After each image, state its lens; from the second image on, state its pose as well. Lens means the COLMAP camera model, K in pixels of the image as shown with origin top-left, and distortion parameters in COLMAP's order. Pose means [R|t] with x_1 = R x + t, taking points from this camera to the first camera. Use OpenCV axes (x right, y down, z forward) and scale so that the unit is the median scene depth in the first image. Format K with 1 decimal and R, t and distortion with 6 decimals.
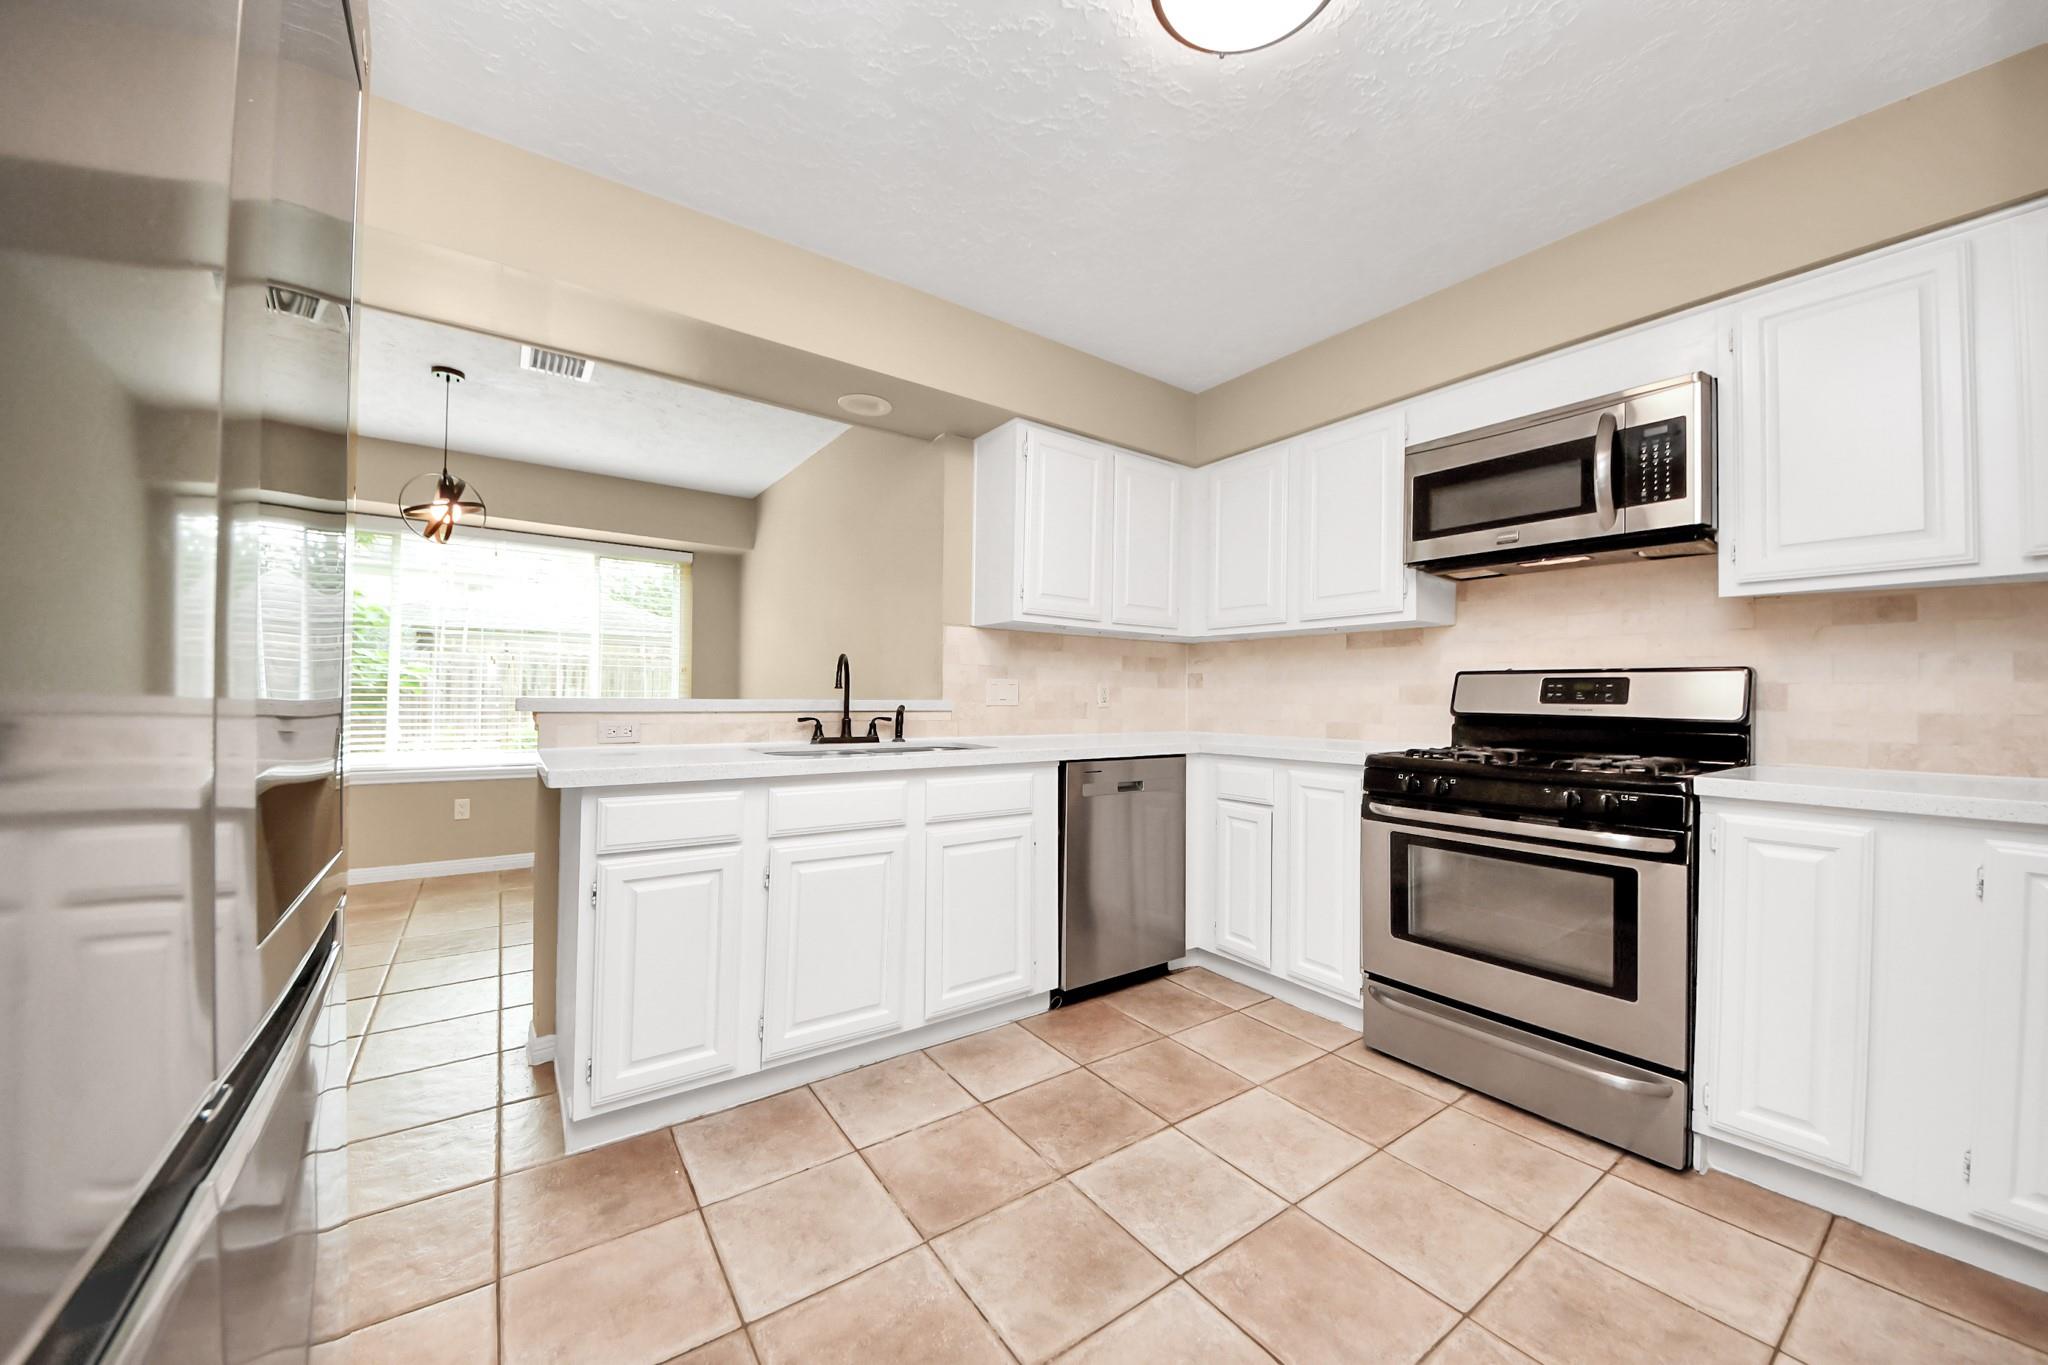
lens RADIAL K [[731.9, 0, 1067.1], [0, 731.9, 691.7], [0, 0, 1]] dist [0.004958, -0.002814]
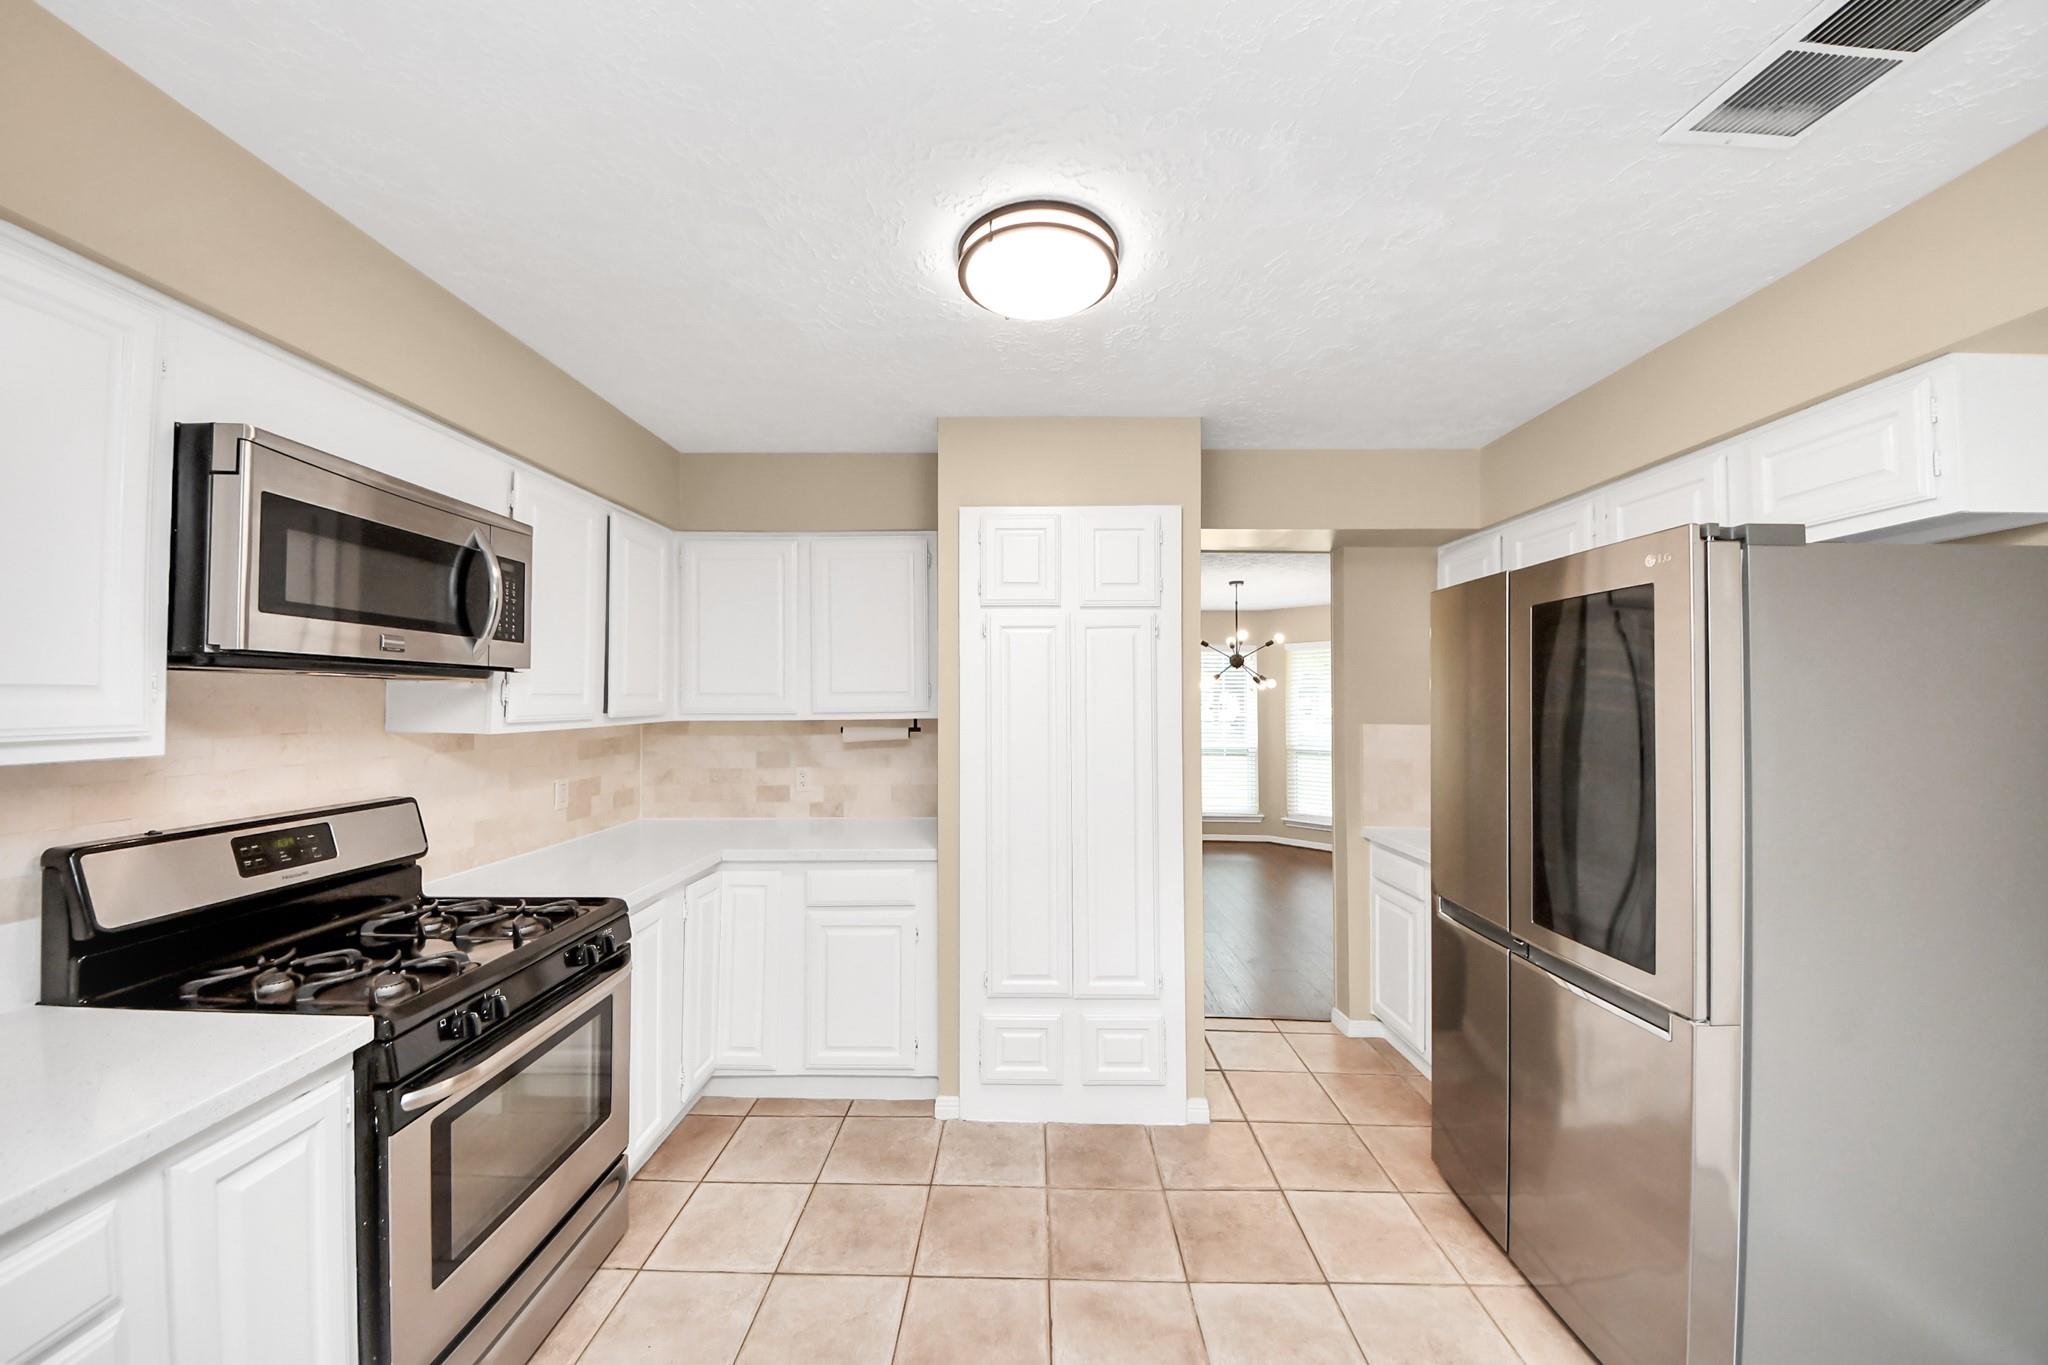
lens RADIAL K [[731.9, 0, 1016.3], [0, 731.9, 674.0], [0, 0, 1]] dist [0.004958, -0.002814]
pose [[-0.777549, 0.020151, 0.628500, -0.340588], [-0.004686, 0.999273, -0.037836, -0.169682], [-0.628805, -0.032365, -0.776889, 1.285768]]
